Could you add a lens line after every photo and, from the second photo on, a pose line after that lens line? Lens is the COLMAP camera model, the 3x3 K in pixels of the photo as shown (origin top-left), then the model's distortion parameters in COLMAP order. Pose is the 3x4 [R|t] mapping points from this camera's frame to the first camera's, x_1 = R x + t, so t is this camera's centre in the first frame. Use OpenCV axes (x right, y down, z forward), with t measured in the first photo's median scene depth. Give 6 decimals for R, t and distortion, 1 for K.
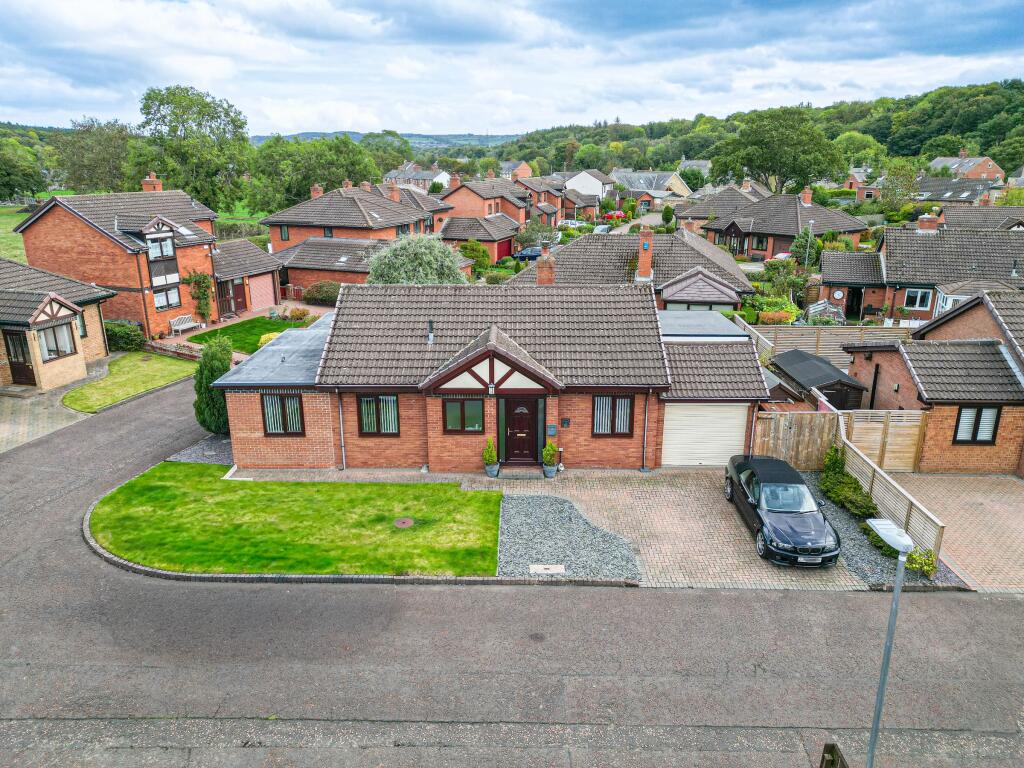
lens RADIAL K [[707.8, 0, 512.0], [0, 707.8, 384.0], [0, 0, 1]] dist [0.084849, -0.082470]
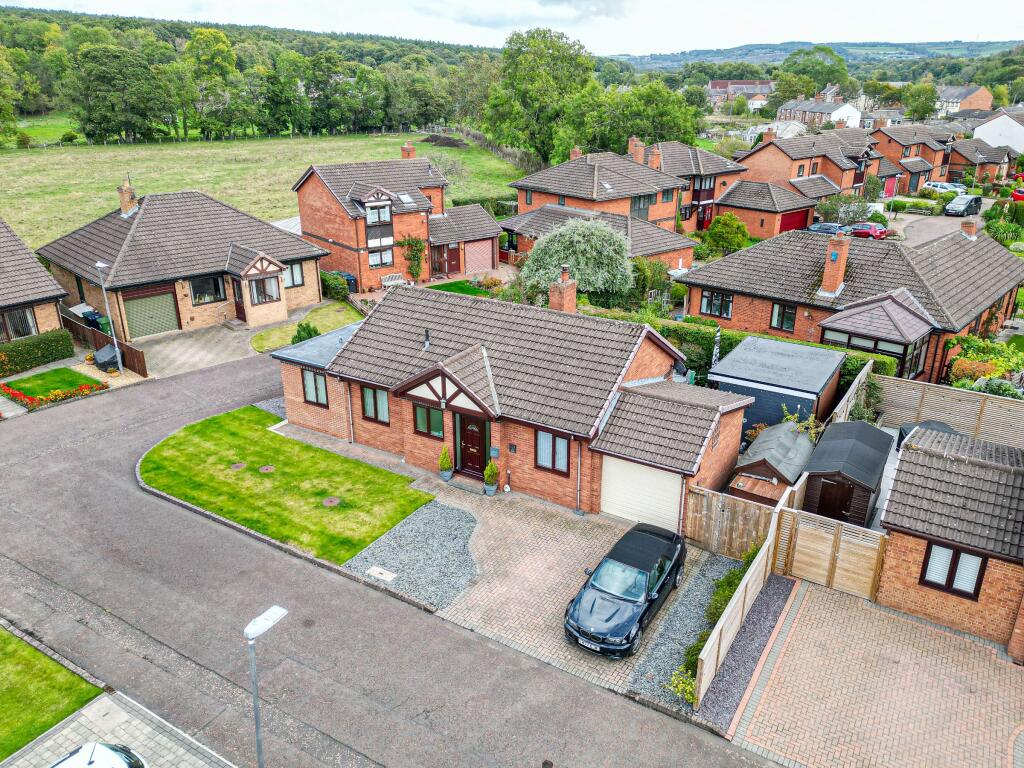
lens RADIAL K [[752.4, 0, 513.4], [0, 752.4, 397.2], [0, 0, 1]] dist [0.097319, -0.109107]
pose [[0.863545, 0.198355, -0.463622, 0.520703], [-0.155602, 0.979338, 0.129172, -0.146799], [0.479664, -0.039405, 0.876567, 0.030365]]
